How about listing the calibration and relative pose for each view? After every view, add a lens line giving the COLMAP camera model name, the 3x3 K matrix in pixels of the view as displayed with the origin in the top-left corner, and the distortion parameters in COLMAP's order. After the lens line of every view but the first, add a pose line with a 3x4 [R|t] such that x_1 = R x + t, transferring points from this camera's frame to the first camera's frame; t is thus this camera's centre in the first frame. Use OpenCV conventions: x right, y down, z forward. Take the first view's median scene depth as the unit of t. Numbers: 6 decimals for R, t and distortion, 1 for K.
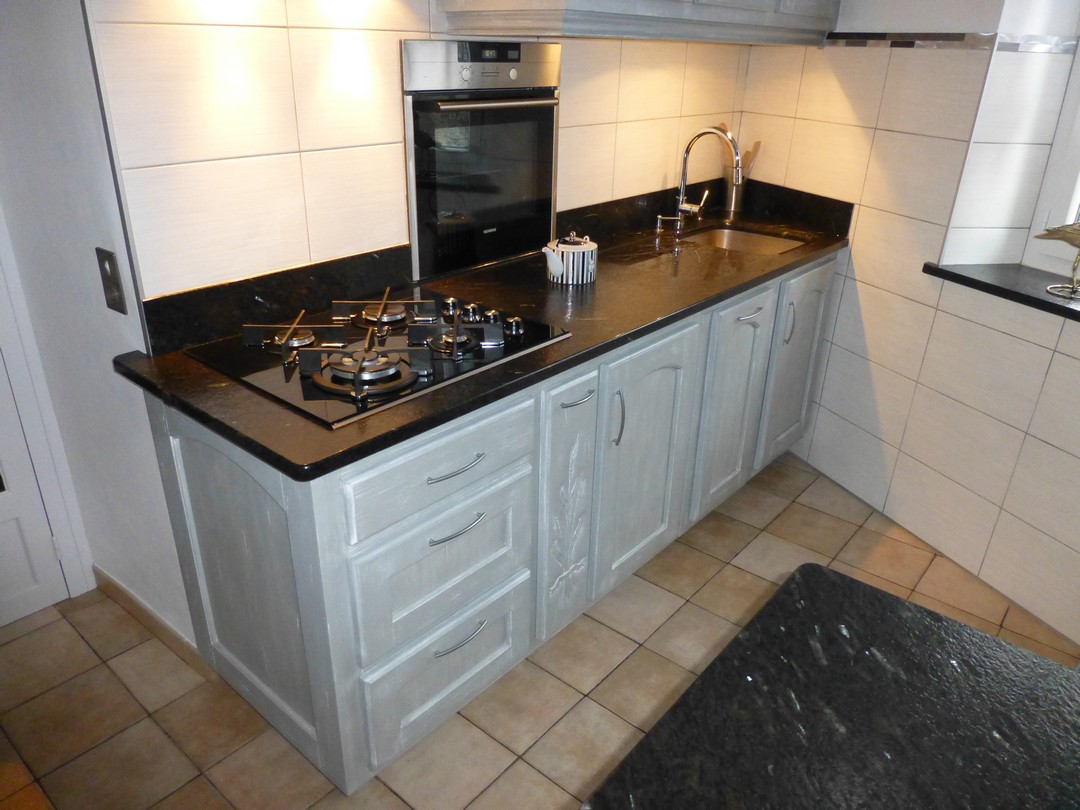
lens RADIAL K [[779.8, 0, 544.4], [0, 779.8, 405.4], [0, 0, 1]] dist [-0.024820, -0.007936]
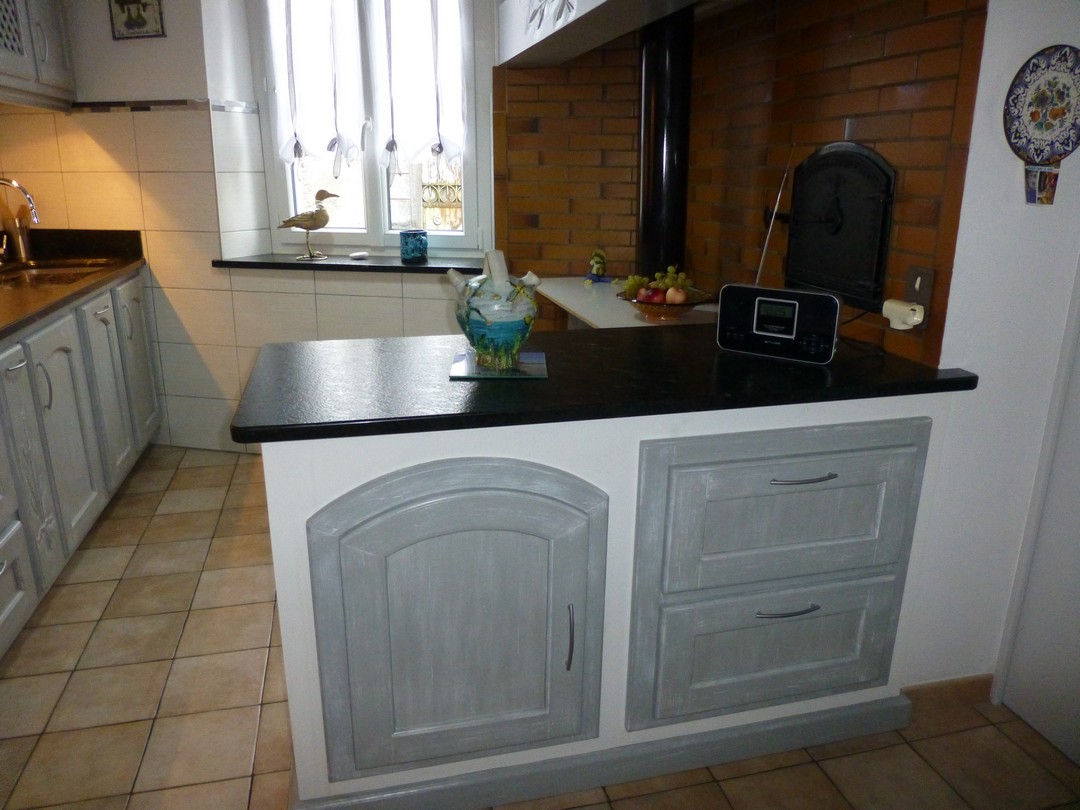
lens RADIAL K [[779.8, 0, 544.4], [0, 779.8, 405.4], [0, 0, 1]] dist [-0.024820, -0.007936]
pose [[0.581306, -0.253690, 0.773127, -0.342457], [0.345841, 0.937092, 0.047459, 0.226712], [-0.736531, 0.239791, 0.632474, -0.285620]]
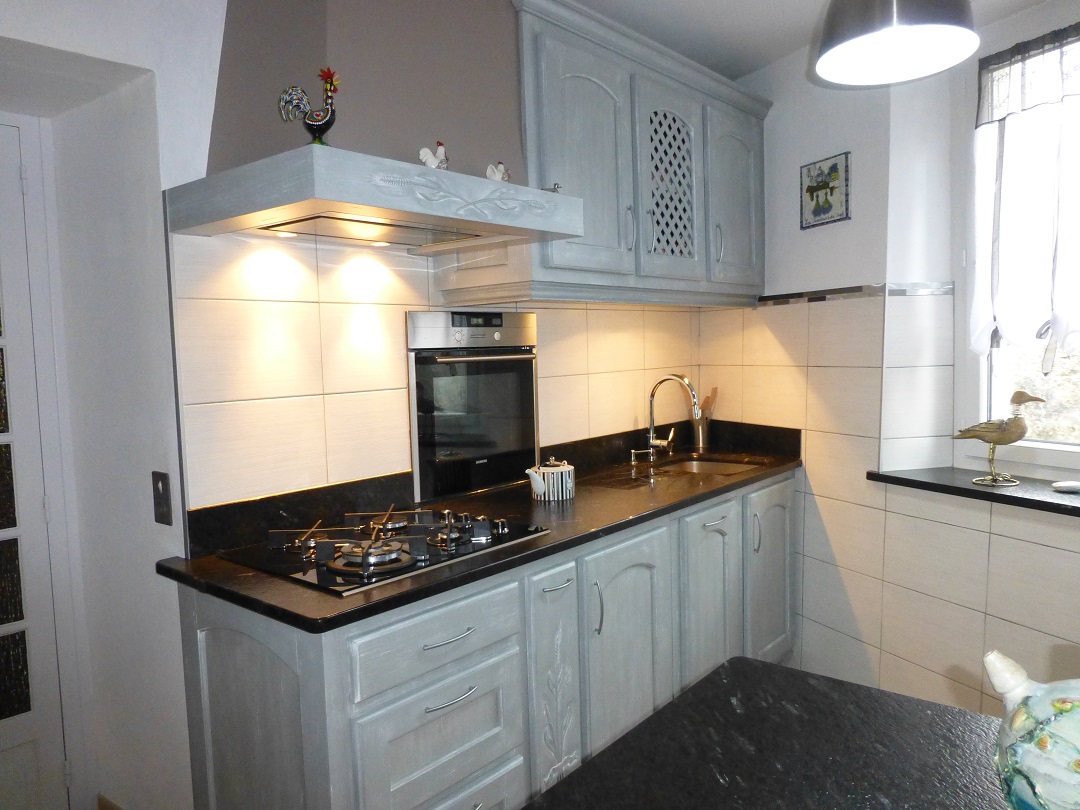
lens RADIAL K [[783.4, 0, 542.1], [0, 783.4, 407.6], [0, 0, 1]] dist [-0.021917, -0.001230]
pose [[0.998636, -0.052004, -0.004679, 0.031367], [0.047129, 0.936321, -0.347968, 0.117550], [0.022477, 0.347273, 0.937495, -0.127134]]
